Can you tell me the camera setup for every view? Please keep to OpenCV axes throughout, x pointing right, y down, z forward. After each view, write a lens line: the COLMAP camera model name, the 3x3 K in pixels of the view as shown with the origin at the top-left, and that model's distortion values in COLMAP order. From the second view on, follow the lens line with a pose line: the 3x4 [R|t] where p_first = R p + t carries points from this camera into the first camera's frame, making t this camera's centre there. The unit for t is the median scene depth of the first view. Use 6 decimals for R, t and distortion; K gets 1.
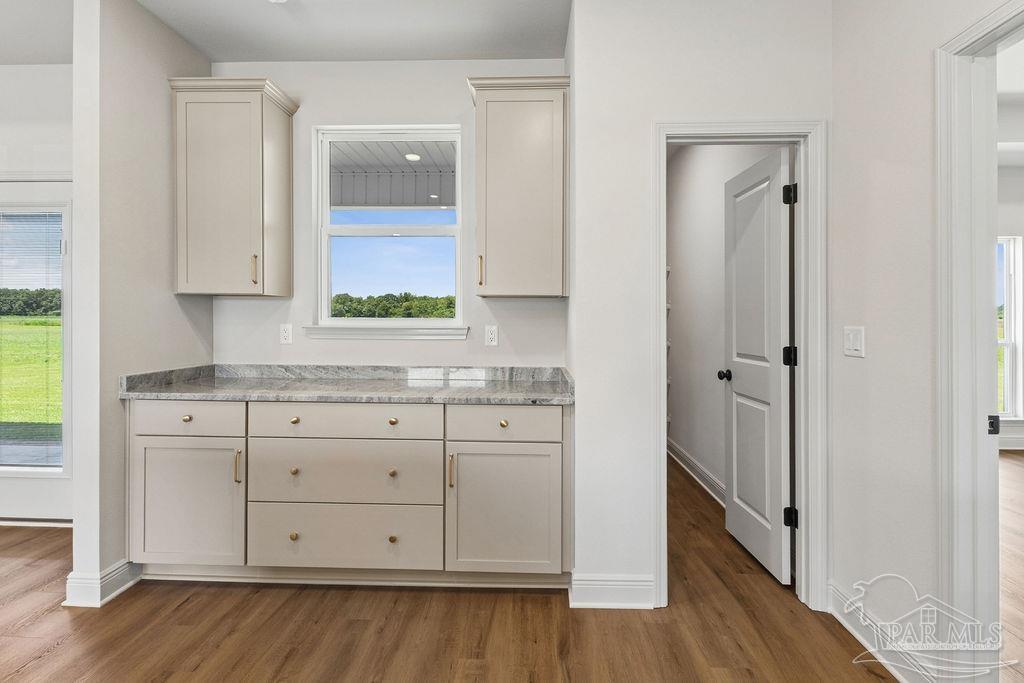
lens RADIAL K [[481.2, 0, 519.8], [0, 481.2, 321.7], [0, 0, 1]] dist [-0.001245, -0.000382]
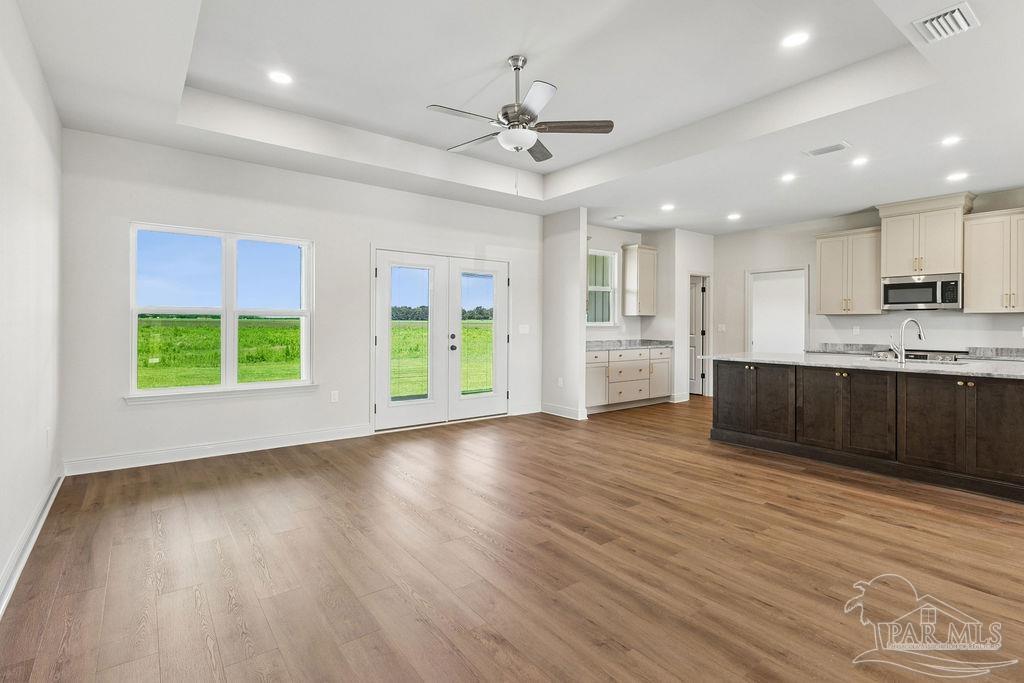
lens RADIAL K [[481.2, 0, 506.8], [0, 481.2, 328.4], [0, 0, 1]] dist [-0.001245, -0.000382]
pose [[0.783721, -0.009455, 0.621041, -2.738568], [0.003460, 0.999935, 0.010858, -0.008390], [-0.621103, -0.006361, 0.783703, -0.913805]]
